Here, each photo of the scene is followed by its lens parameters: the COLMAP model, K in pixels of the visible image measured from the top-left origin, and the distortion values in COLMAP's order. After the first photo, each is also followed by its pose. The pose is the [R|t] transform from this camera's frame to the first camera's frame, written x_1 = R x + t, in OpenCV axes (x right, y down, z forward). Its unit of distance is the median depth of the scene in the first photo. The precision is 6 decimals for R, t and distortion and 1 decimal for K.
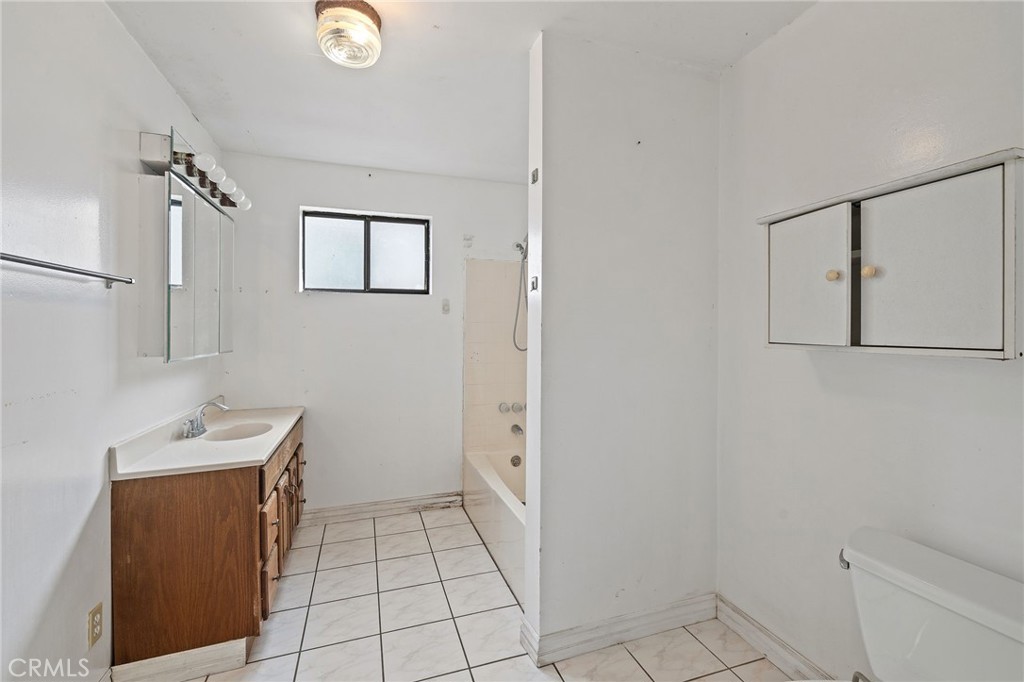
lens RADIAL K [[431.2, 0, 507.9], [0, 431.2, 330.9], [0, 0, 1]] dist [0.002701, -0.000574]
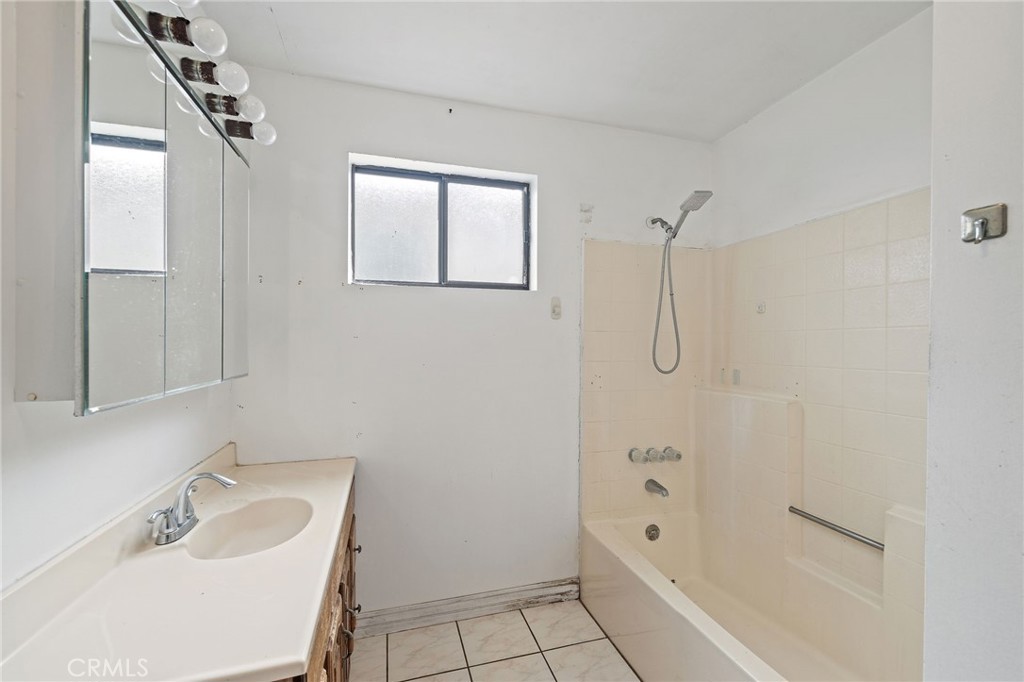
lens RADIAL K [[431.2, 0, 515.4], [0, 431.2, 348.0], [0, 0, 1]] dist [0.002701, -0.000574]
pose [[0.999377, 0.003683, -0.035087, -0.187604], [-0.003371, 0.999954, 0.008947, 0.000849], [0.035119, -0.008823, 0.999344, 0.319969]]
